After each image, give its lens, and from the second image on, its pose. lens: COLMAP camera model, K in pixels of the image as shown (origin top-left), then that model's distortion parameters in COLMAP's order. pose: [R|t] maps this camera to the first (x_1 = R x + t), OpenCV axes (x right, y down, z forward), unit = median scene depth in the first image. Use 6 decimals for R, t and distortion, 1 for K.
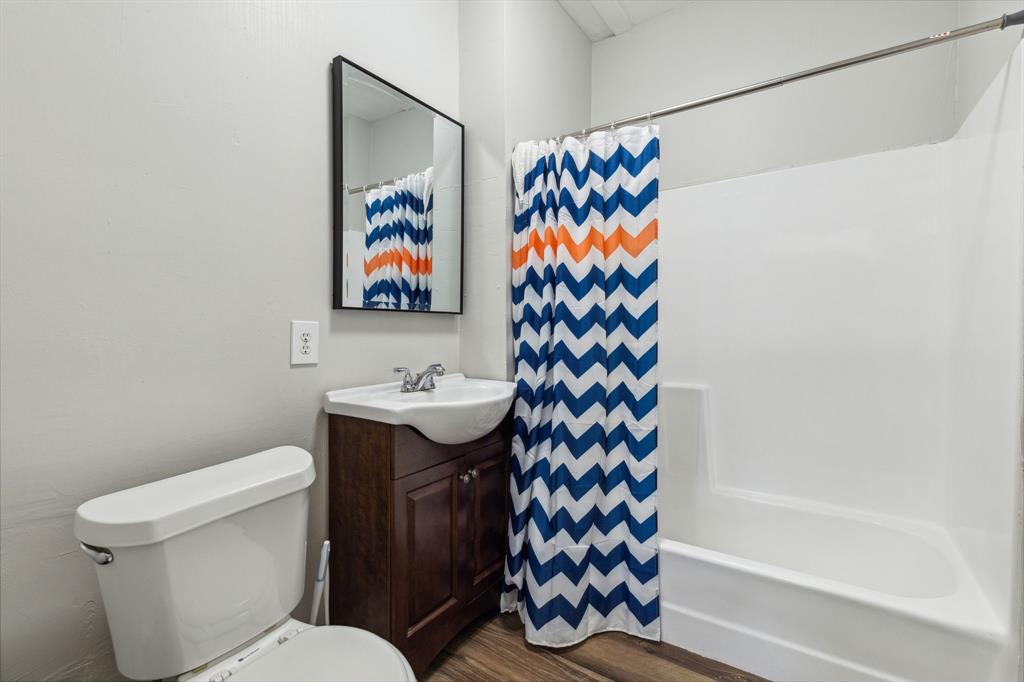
lens RADIAL K [[457.7, 0, 512.9], [0, 457.7, 341.3], [0, 0, 1]] dist [-0.008666, -0.000187]
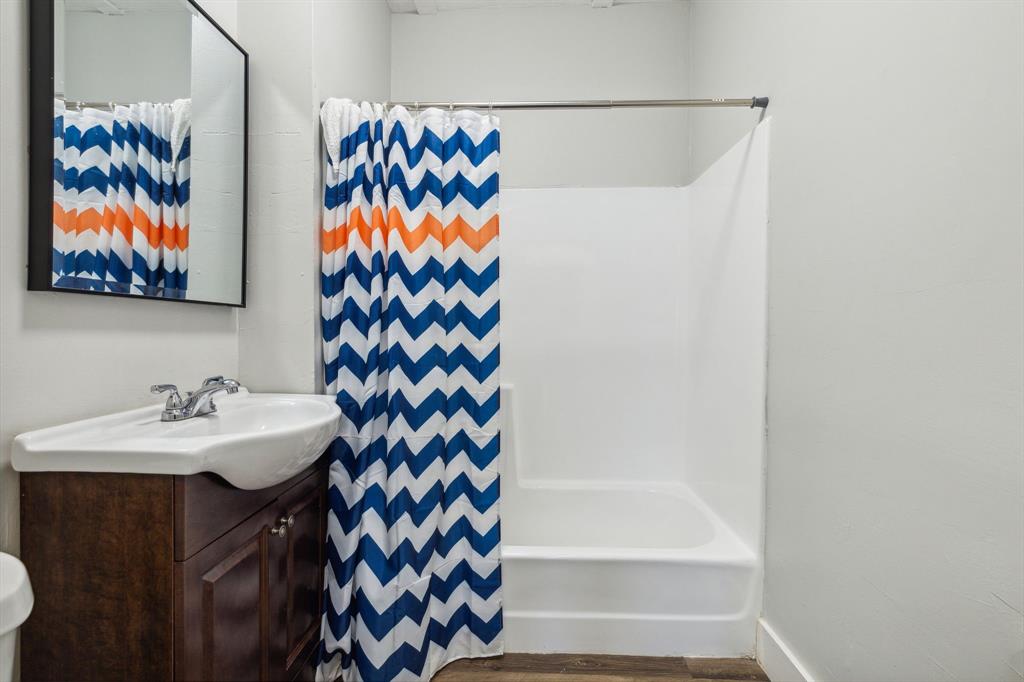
lens RADIAL K [[457.7, 0, 512.6], [0, 457.7, 340.1], [0, 0, 1]] dist [-0.008666, -0.000187]
pose [[0.841456, -0.004175, 0.540310, -0.171237], [0.006160, 0.999979, -0.001866, -0.002375], [-0.540291, 0.004899, 0.841464, 0.169700]]
